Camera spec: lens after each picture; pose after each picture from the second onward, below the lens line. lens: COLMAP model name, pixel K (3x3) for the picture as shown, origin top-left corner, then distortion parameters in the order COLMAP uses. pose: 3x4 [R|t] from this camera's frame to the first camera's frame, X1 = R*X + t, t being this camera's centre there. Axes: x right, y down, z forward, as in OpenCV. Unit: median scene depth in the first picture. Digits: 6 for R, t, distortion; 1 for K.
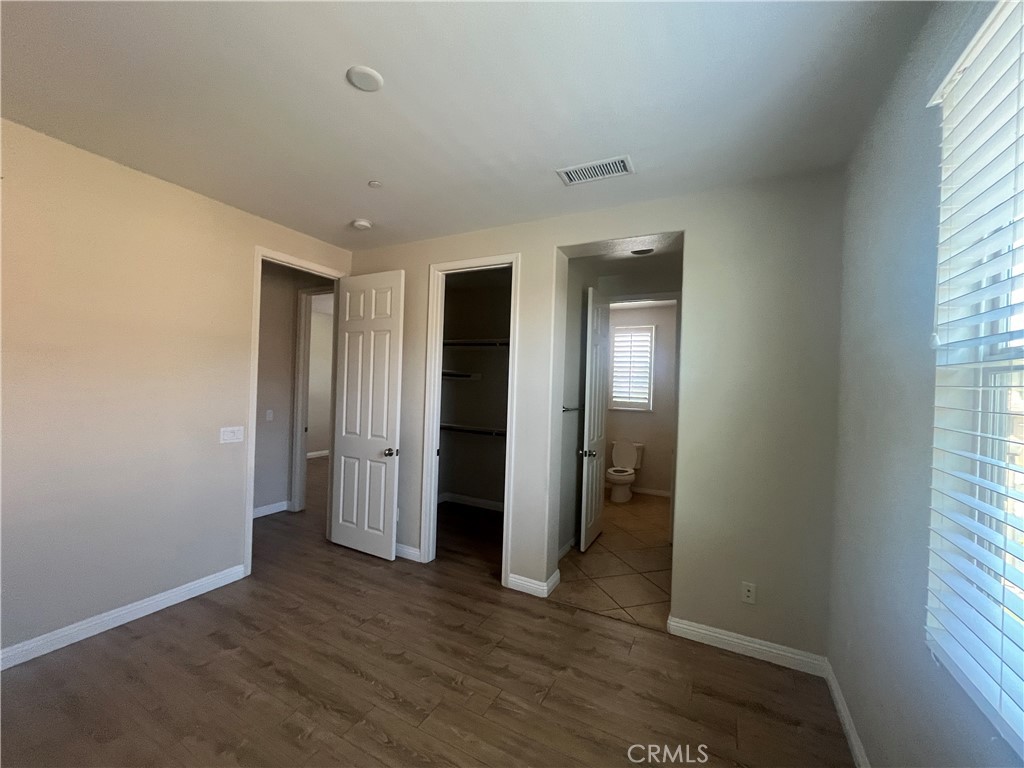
lens RADIAL K [[416.6, 0, 507.6], [0, 416.6, 382.1], [0, 0, 1]] dist [-0.001164, 0.000371]
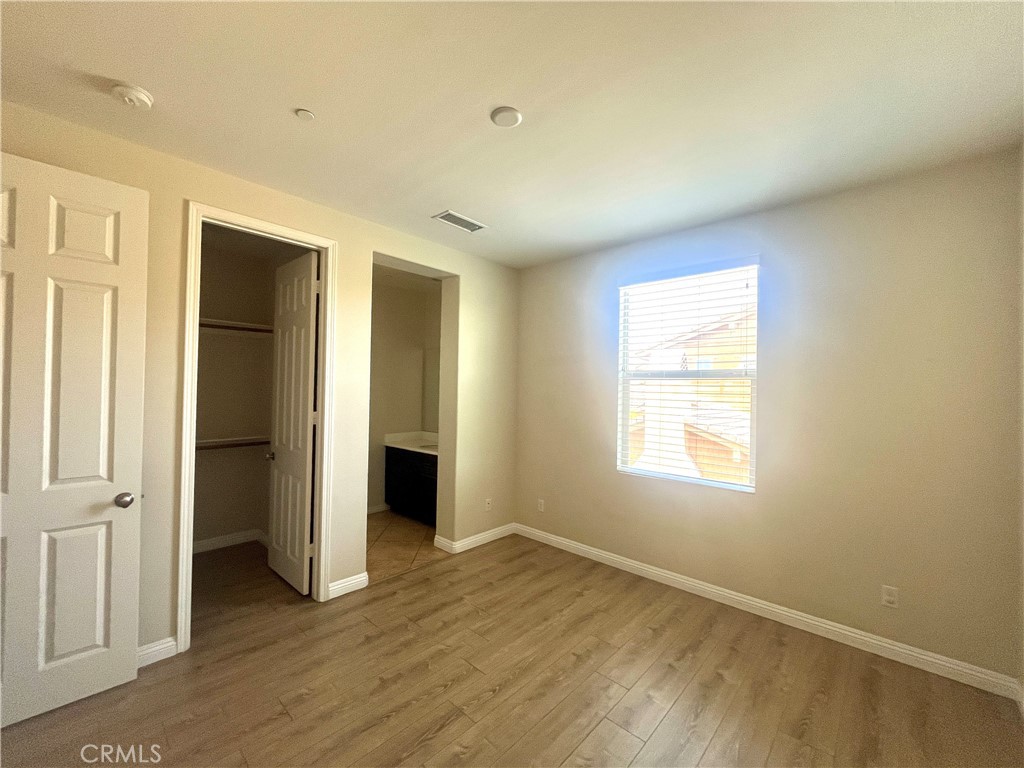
lens RADIAL K [[416.6, 0, 508.4], [0, 416.6, 386.5], [0, 0, 1]] dist [-0.001164, 0.000371]
pose [[0.261534, -0.022055, 0.964942, -0.975213], [-0.021477, 0.999358, 0.028663, -0.025758], [-0.964955, -0.028220, 0.260893, 0.470384]]
